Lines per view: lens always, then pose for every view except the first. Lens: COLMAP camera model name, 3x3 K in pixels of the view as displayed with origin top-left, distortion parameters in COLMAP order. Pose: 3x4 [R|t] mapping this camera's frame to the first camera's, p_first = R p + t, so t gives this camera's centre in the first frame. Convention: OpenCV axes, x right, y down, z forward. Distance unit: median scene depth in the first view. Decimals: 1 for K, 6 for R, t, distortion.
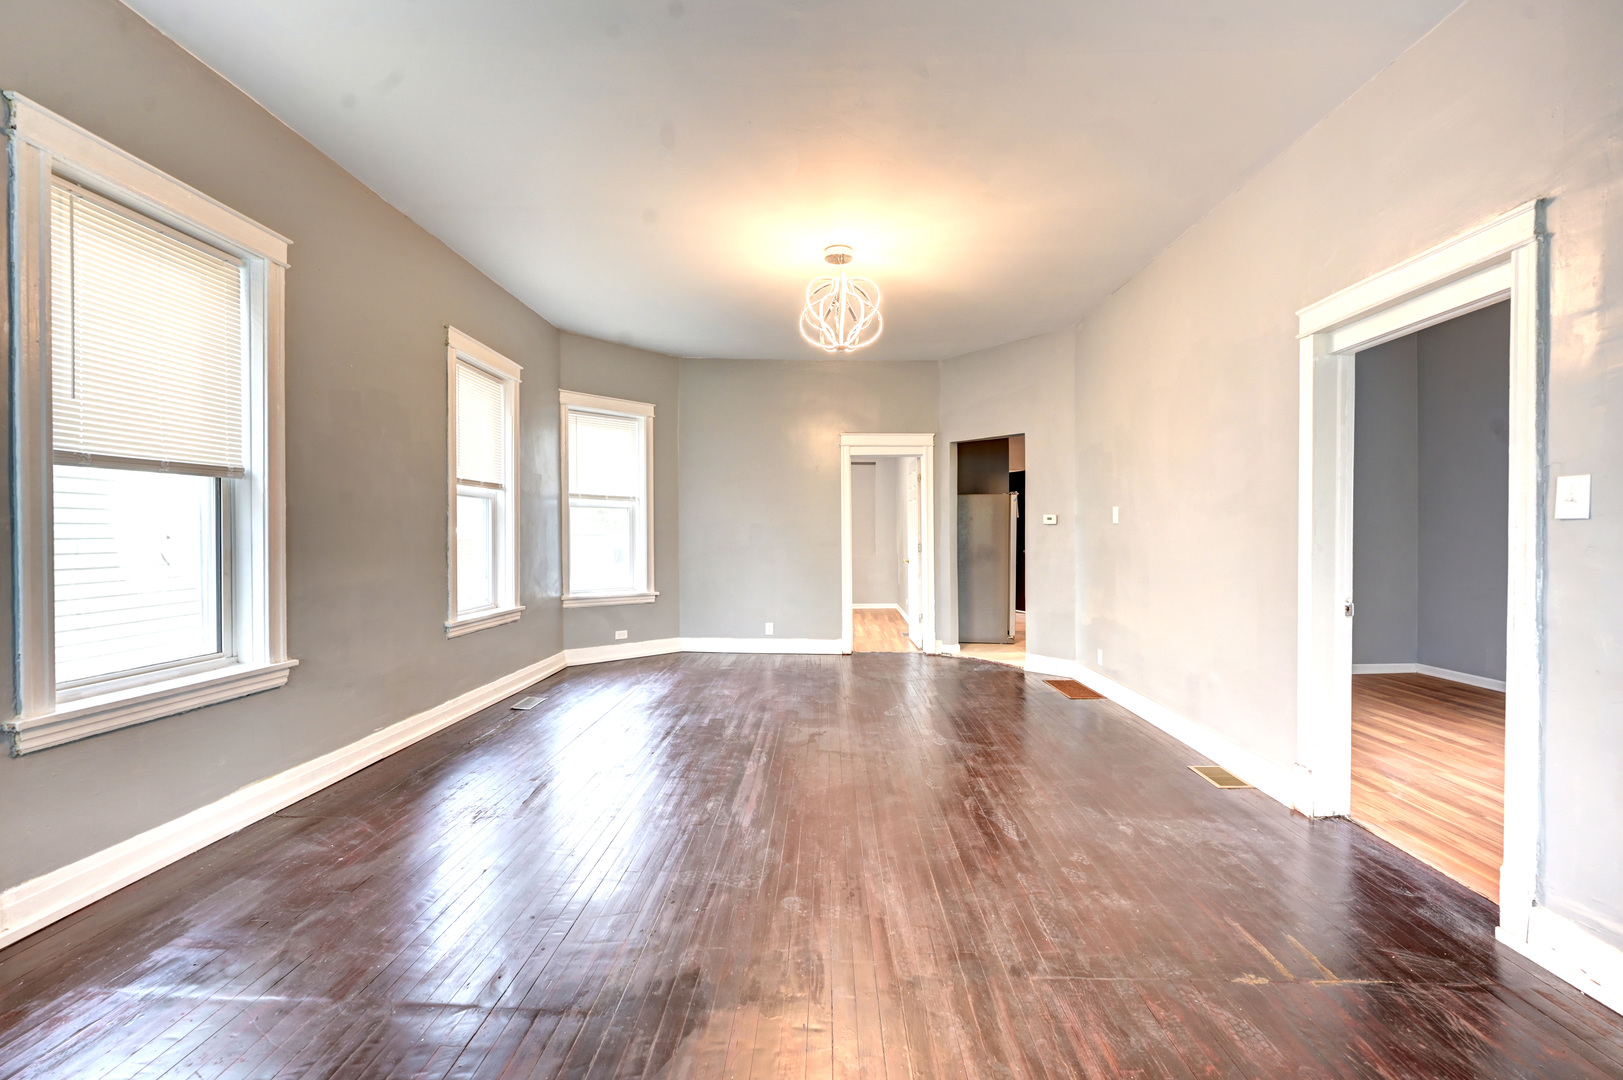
lens RADIAL K [[645.6, 0, 811.5], [0, 645.6, 540.0], [0, 0, 1]] dist [-0.001307, -0.000235]
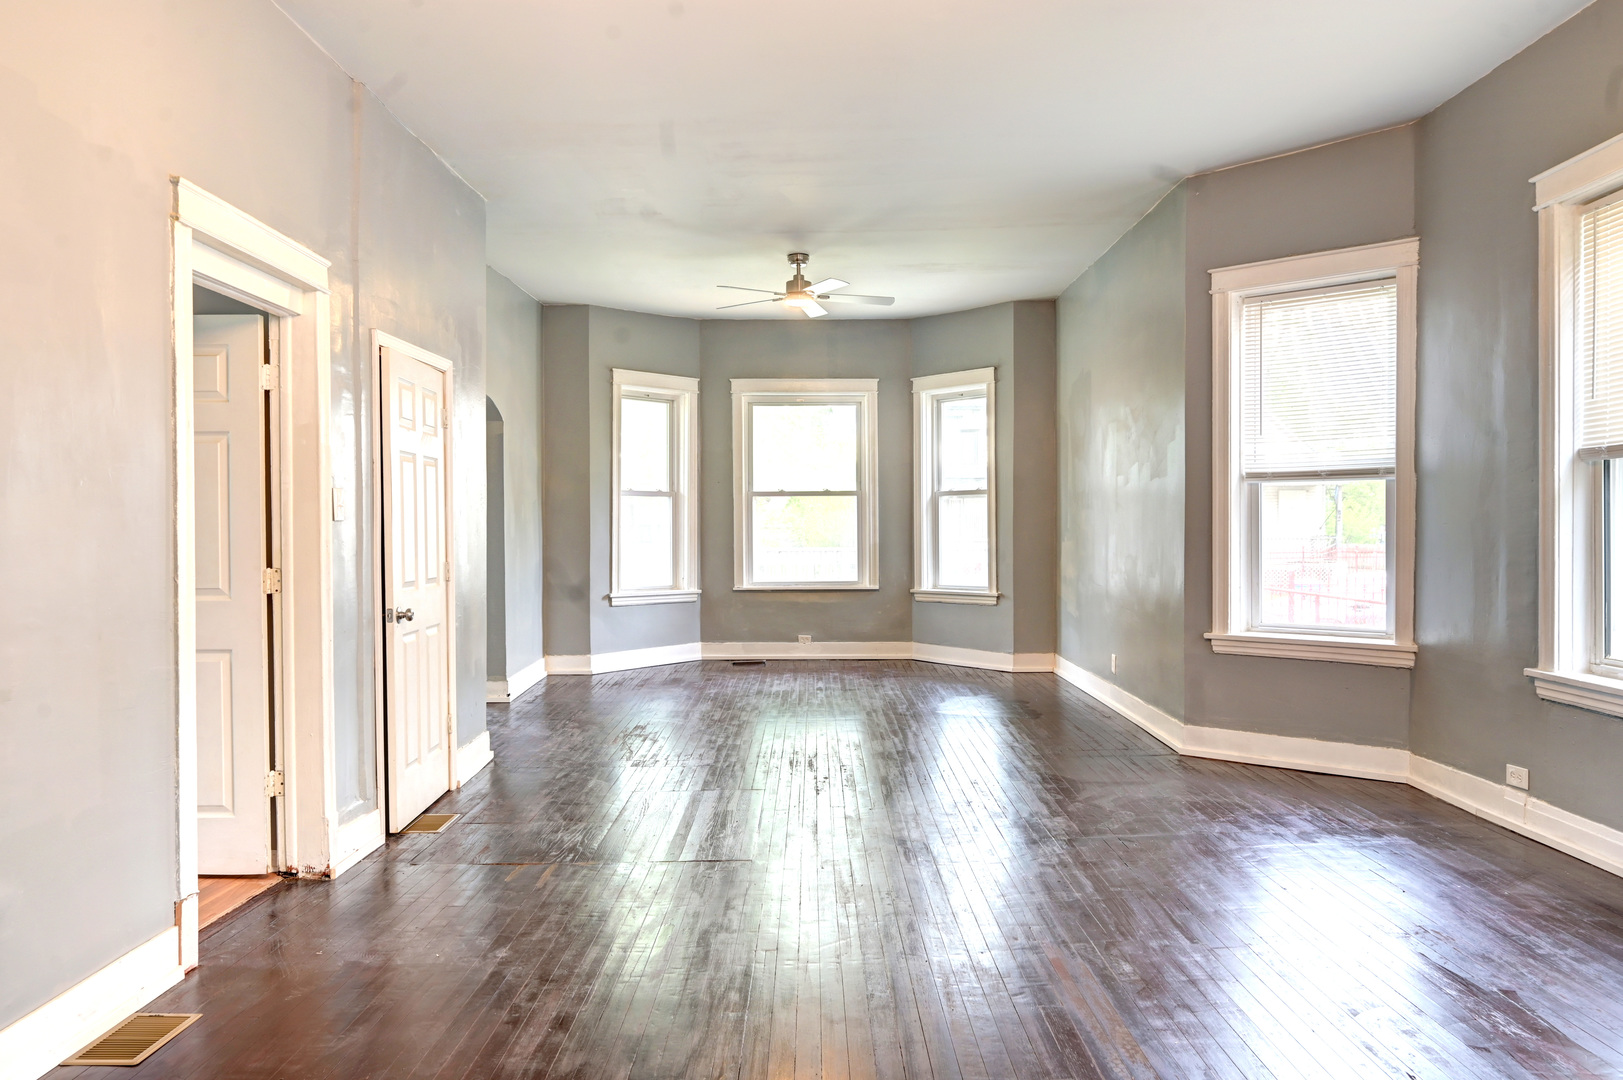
lens RADIAL K [[1121.5, 0, 811.5], [0, 1121.5, 540.0], [0, 0, 1]] dist [0.000332, 0.000120]
pose [[-0.999554, 0.007360, -0.028934, 0.169682], [0.006825, 0.999805, 0.018539, -0.017039], [0.029065, 0.018333, -0.999409, 2.041417]]
